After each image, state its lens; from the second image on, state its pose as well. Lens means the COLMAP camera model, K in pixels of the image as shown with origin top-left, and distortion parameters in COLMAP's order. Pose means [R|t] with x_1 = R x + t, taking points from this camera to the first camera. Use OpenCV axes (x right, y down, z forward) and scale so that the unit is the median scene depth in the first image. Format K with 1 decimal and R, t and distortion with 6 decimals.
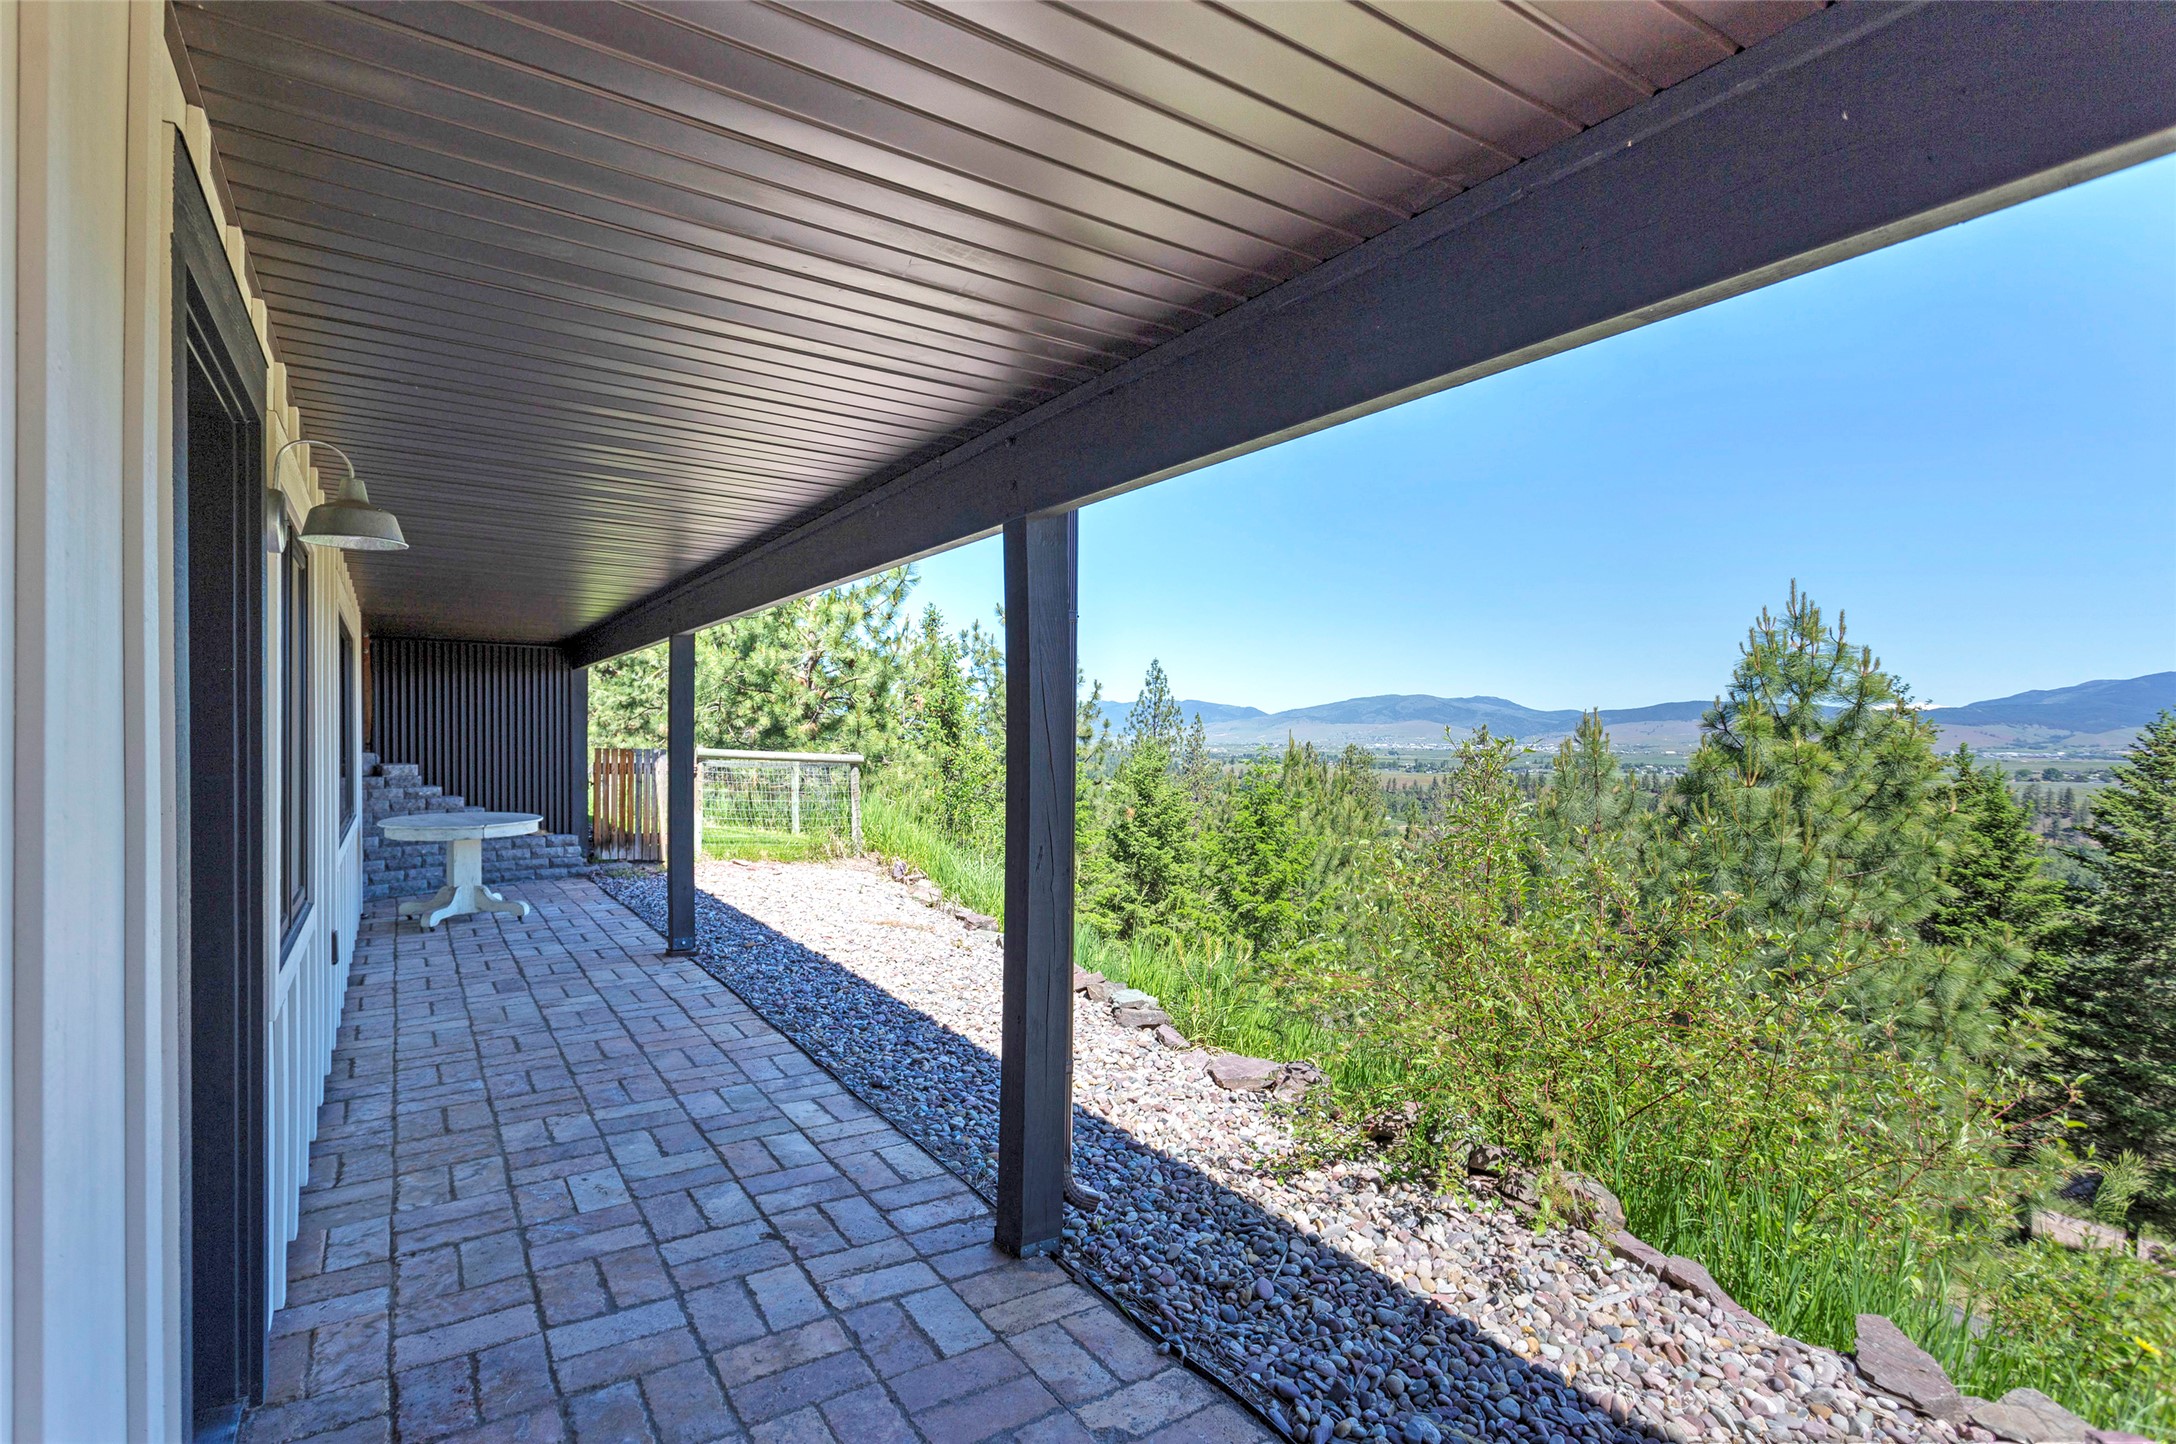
lens RADIAL K [[1036.2, 0, 1077.7], [0, 1036.2, 710.3], [0, 0, 1]] dist [0.003611, 0.000346]
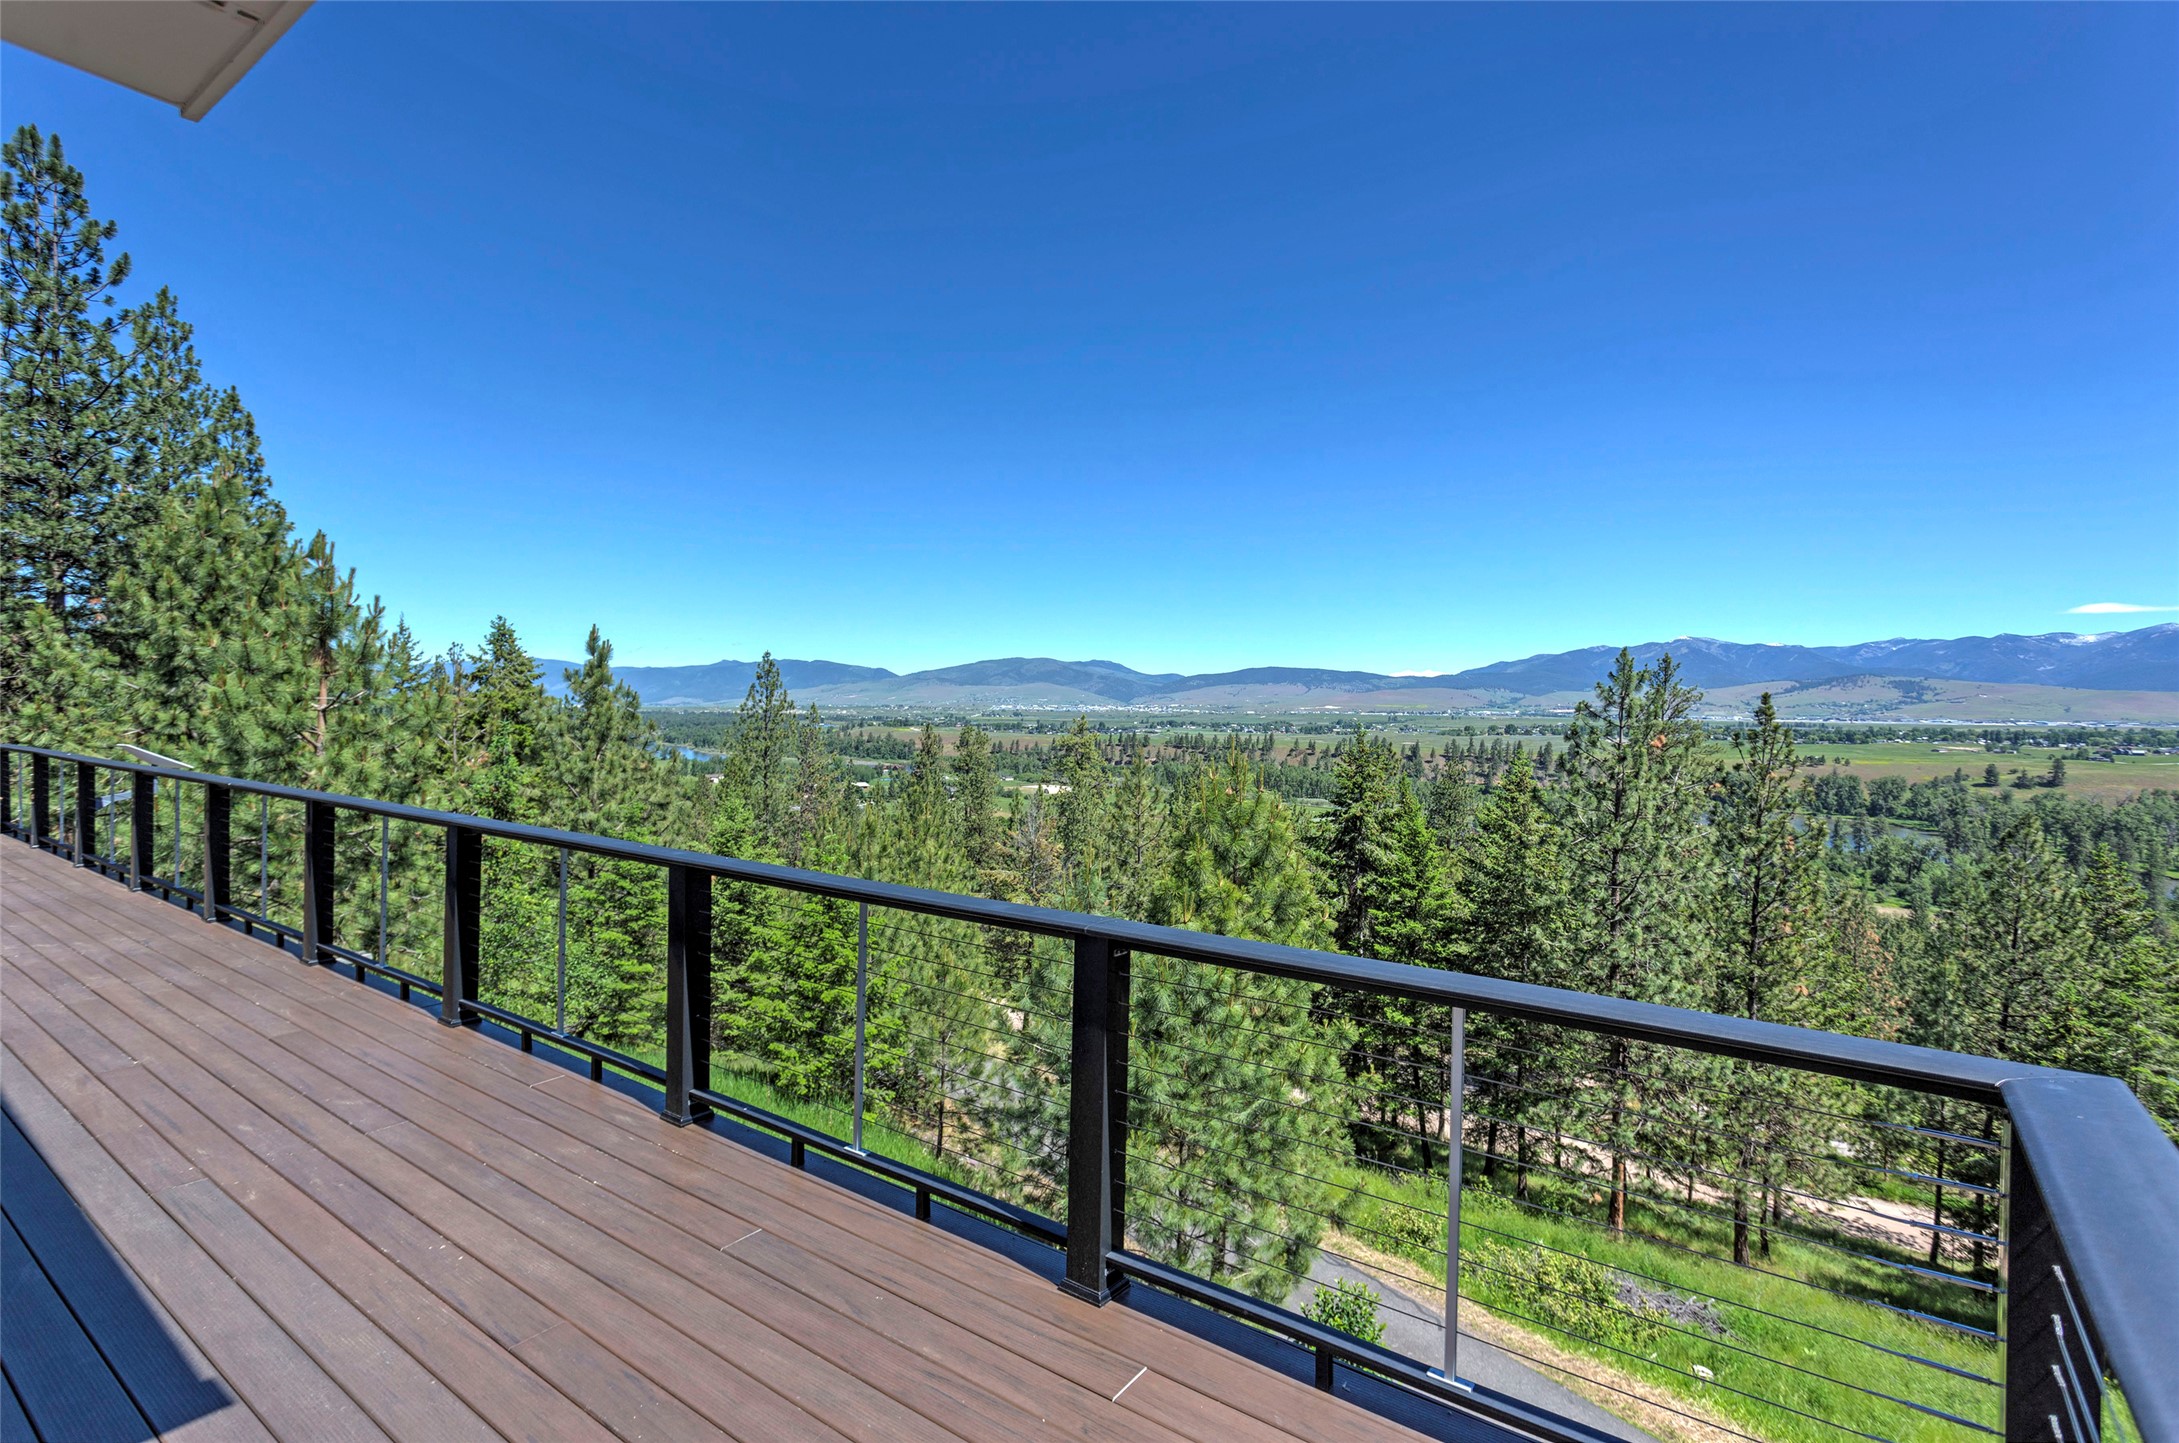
lens RADIAL K [[1032.2, 0, 1095.1], [0, 1032.2, 717.0], [0, 0, 1]] dist [-0.001491, 0.000408]
pose [[0.932948, -0.002808, 0.359999, 0.092289], [-0.014115, 0.998915, 0.044371, -0.256209], [-0.359733, -0.046477, 0.931897, -0.149231]]
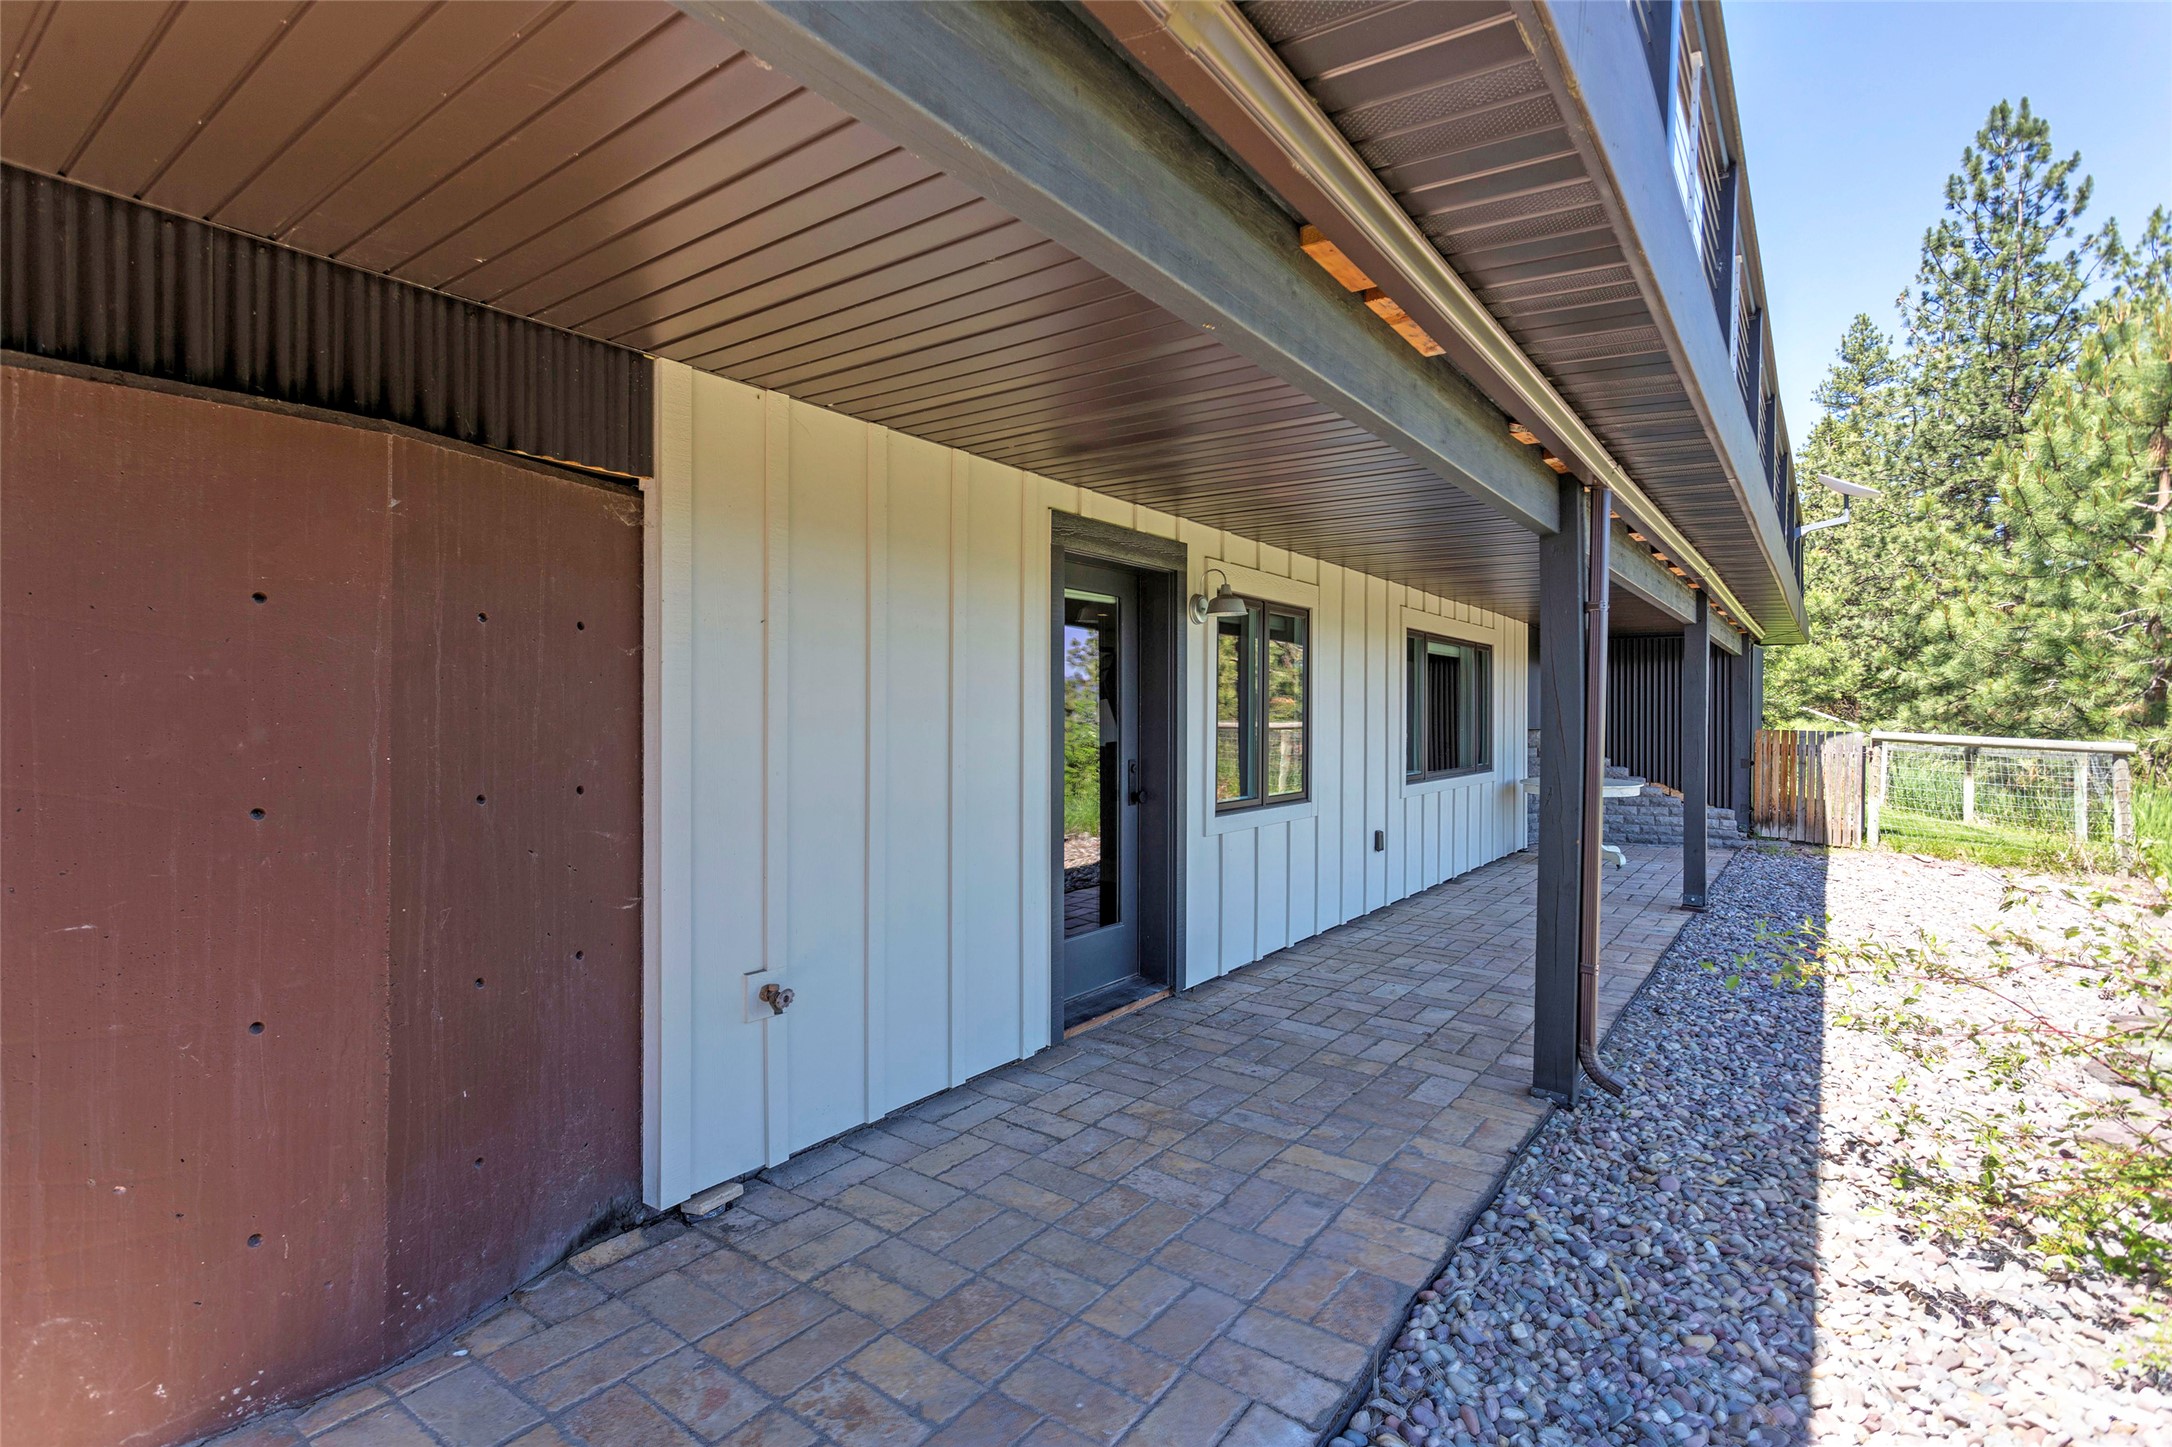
lens RADIAL K [[1034.3, 0, 1075.7], [0, 1034.3, 711.8], [0, 0, 1]] dist [0.003611, 0.000346]
pose [[0.349064, -0.002089, -0.937097, 0.272840], [0.014402, 0.999891, 0.003136, 0.006459], [0.936988, -0.014591, 0.349056, -0.001409]]
